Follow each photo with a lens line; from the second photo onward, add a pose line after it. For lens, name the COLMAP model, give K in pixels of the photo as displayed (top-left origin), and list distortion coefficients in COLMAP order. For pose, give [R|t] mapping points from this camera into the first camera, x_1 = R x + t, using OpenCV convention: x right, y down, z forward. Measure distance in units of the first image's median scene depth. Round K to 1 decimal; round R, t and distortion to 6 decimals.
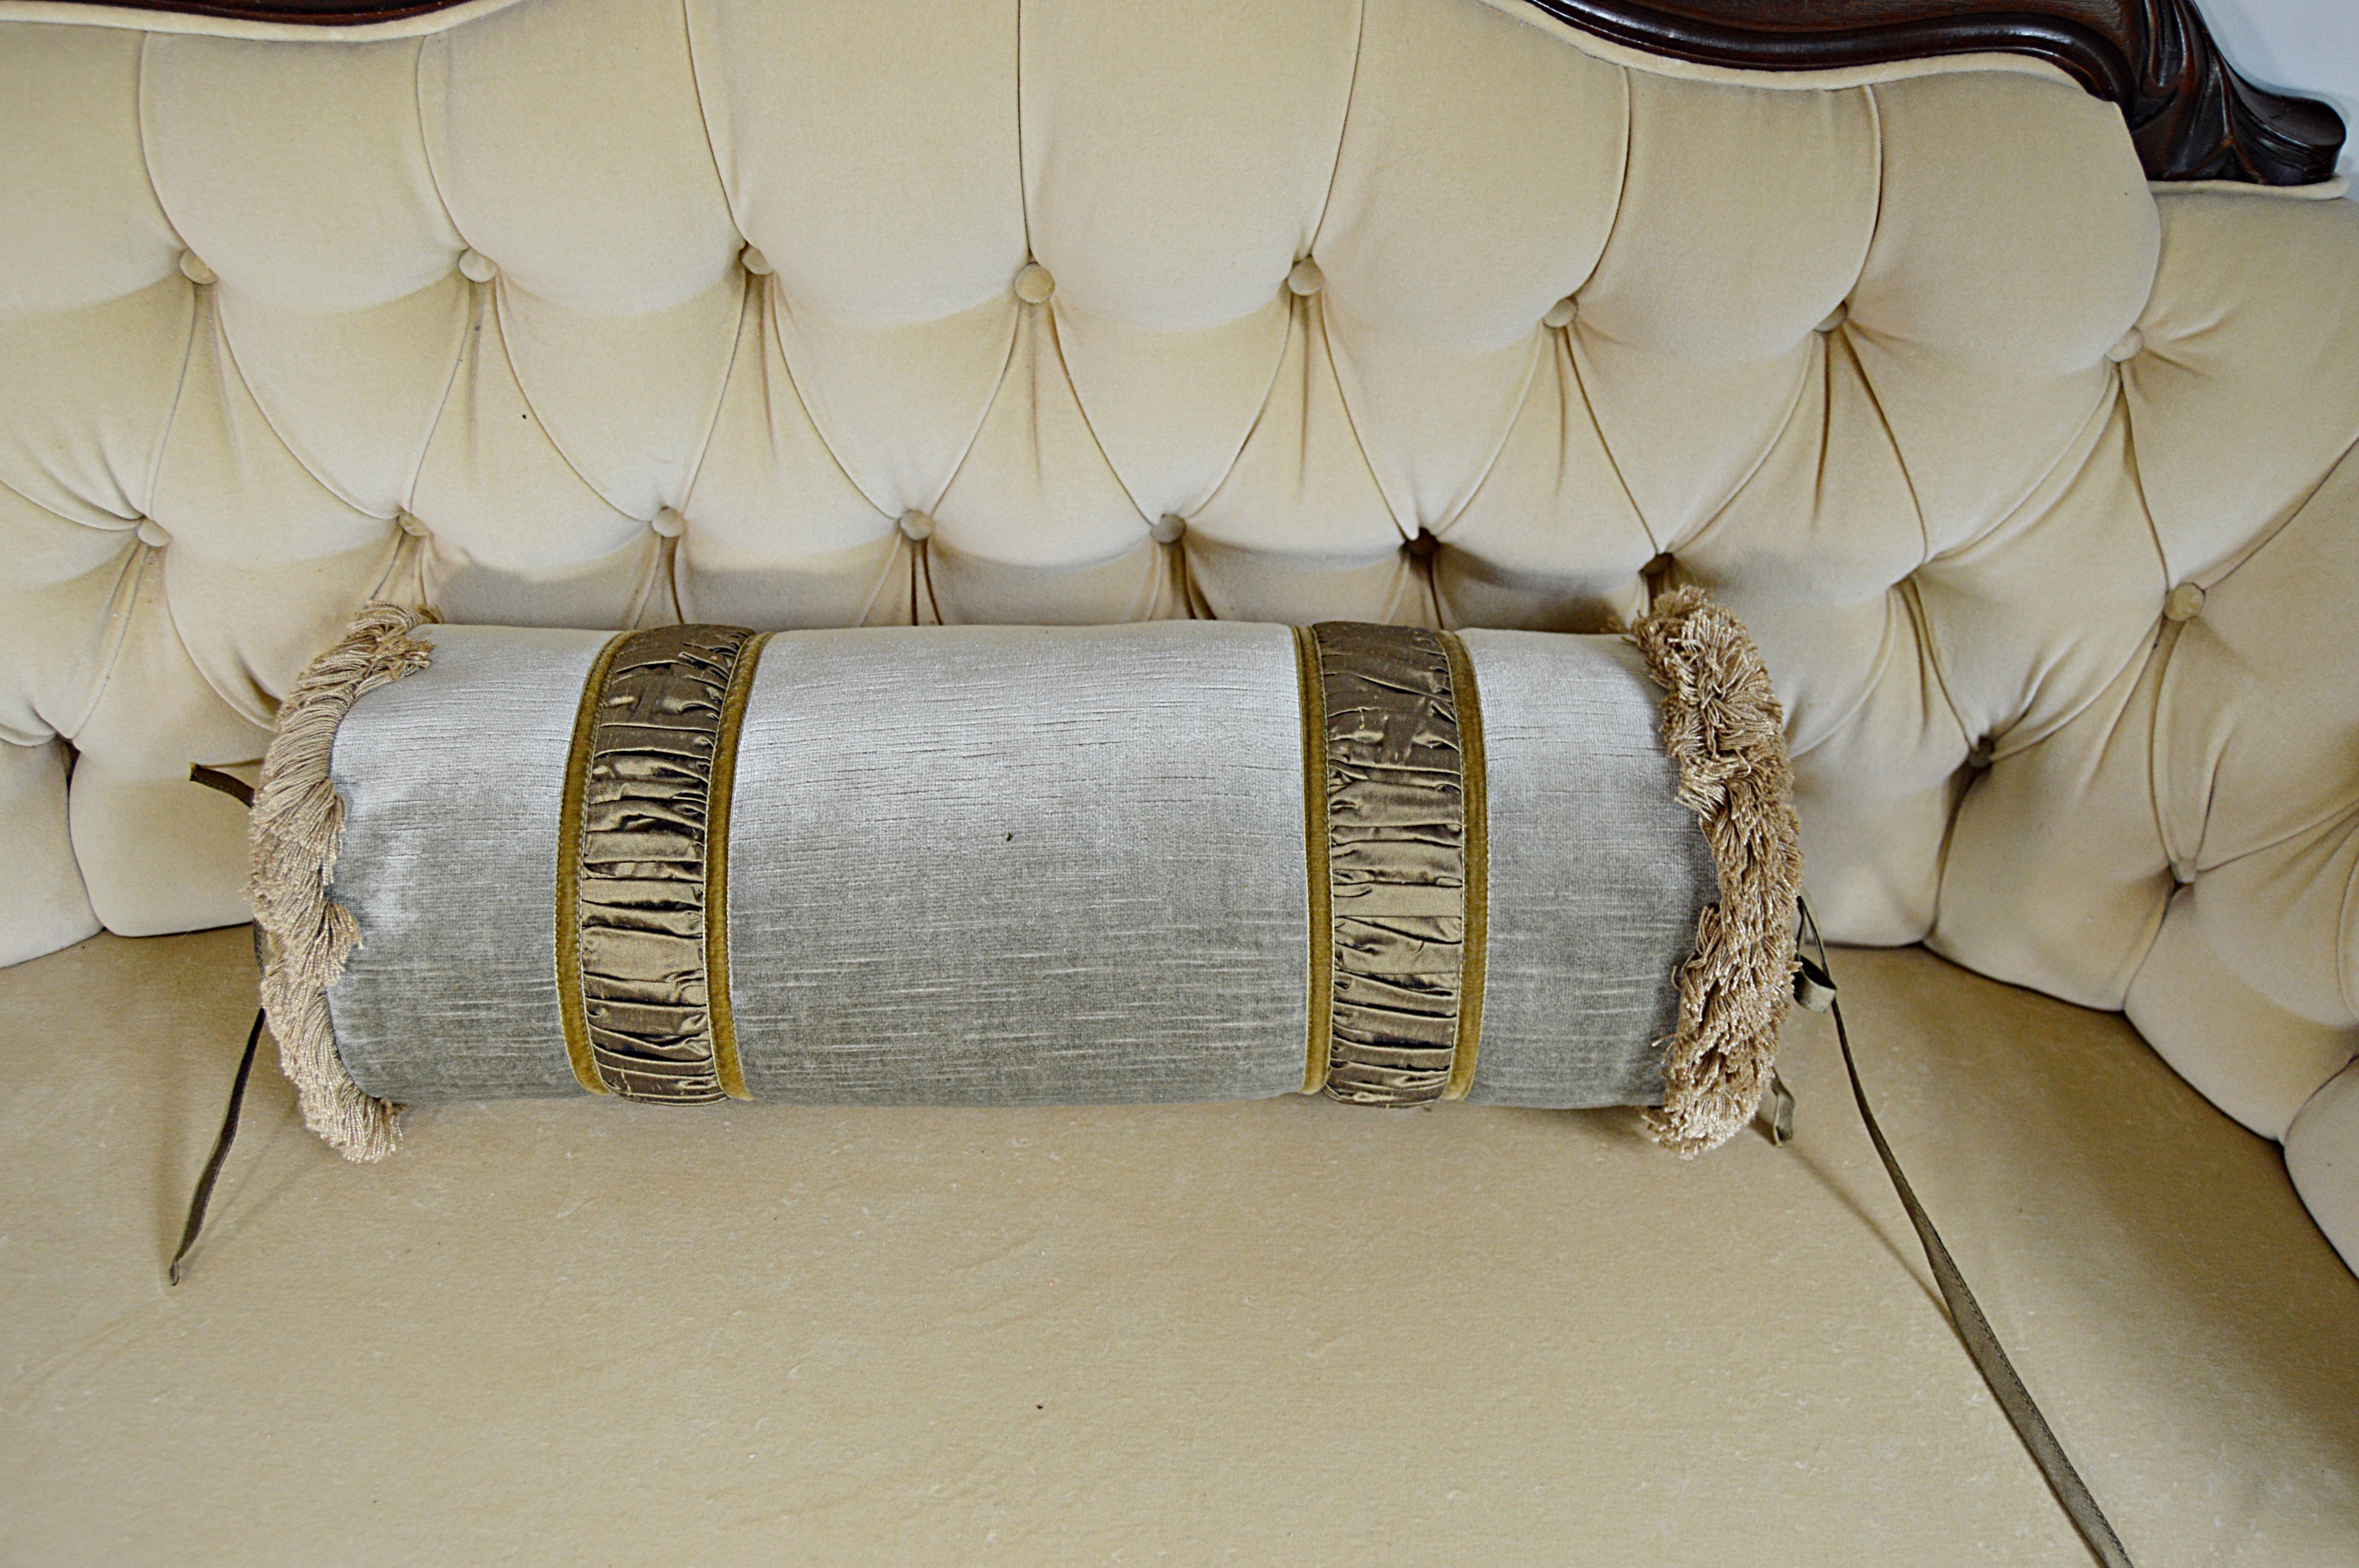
lens RADIAL K [[1976.6, 0, 1179.5], [0, 1976.6, 784.0], [0, 0, 1]] dist [-0.022422, 0.005019]
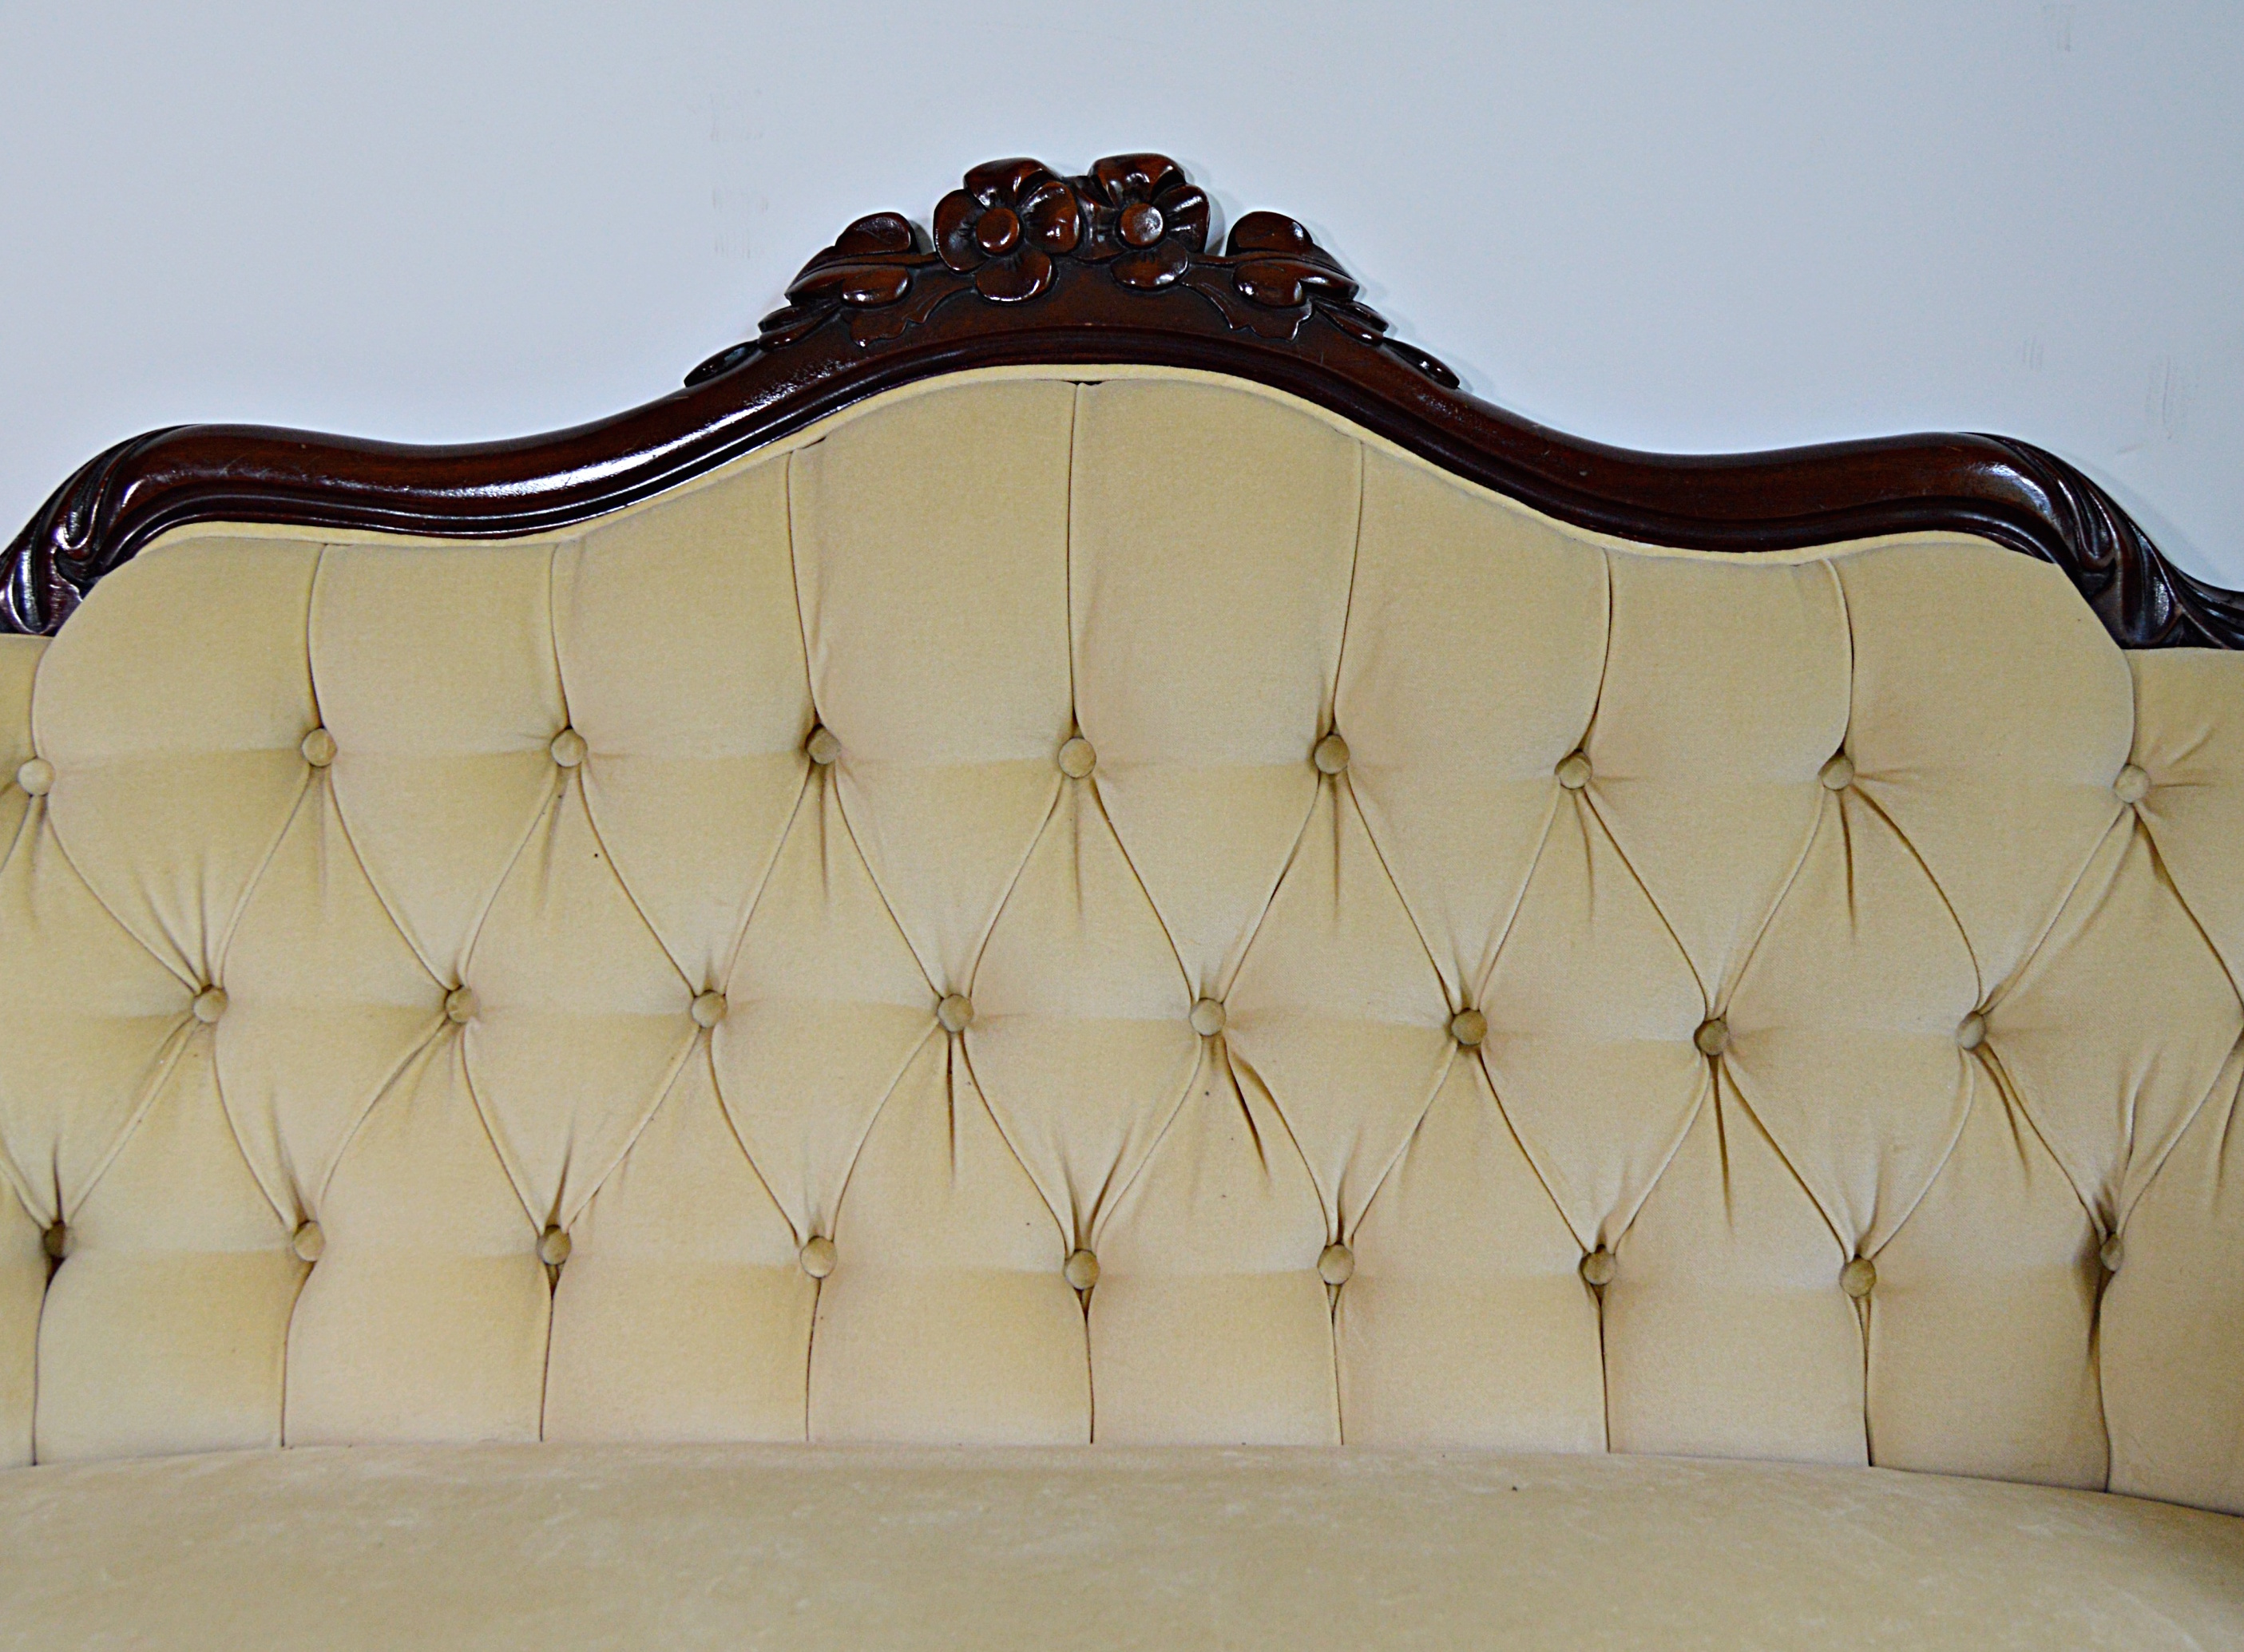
lens RADIAL K [[2767.5, 0, 1046.2], [0, 2767.5, 748.0], [0, 0, 1]] dist [-0.017128, -0.005764]
pose [[0.997763, -0.025984, -0.061590, 0.002552], [-0.016558, 0.796580, -0.604306, 0.654570], [0.064764, 0.603974, 0.794368, -0.200478]]
